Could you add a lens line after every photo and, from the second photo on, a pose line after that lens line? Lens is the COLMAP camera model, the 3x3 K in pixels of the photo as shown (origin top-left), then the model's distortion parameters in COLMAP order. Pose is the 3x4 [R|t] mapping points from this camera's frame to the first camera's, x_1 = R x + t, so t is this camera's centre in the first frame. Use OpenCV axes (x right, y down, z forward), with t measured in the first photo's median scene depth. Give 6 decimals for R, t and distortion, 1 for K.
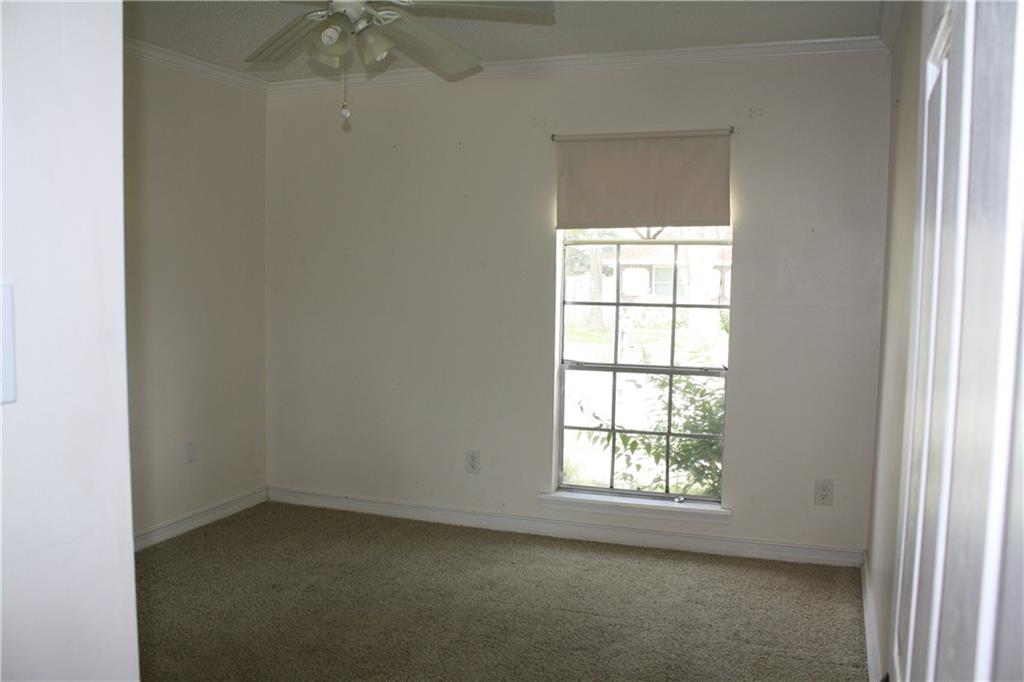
lens RADIAL K [[860.9, 0, 512.0], [0, 860.9, 341.0], [0, 0, 1]] dist [-0.178220, 0.168983]
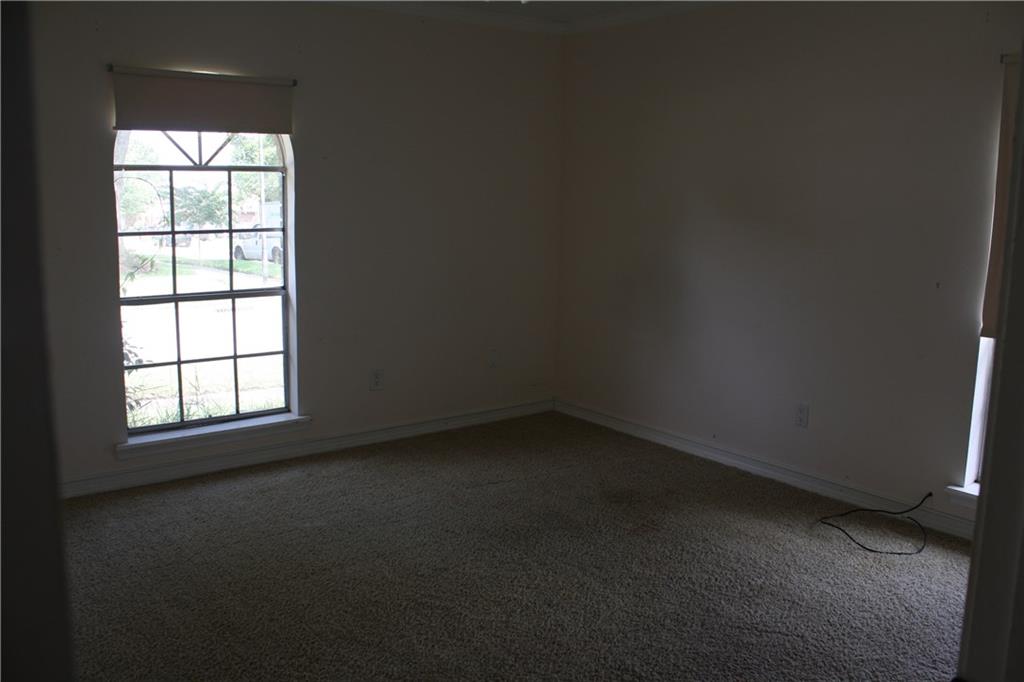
lens RADIAL K [[860.9, 0, 512.0], [0, 860.9, 341.0], [0, 0, 1]] dist [-0.178220, 0.168983]
pose [[0.540741, -0.138795, 0.829660, -0.478849], [0.060580, 0.990158, 0.126161, -0.018275], [-0.839005, -0.017960, 0.543827, 0.167576]]
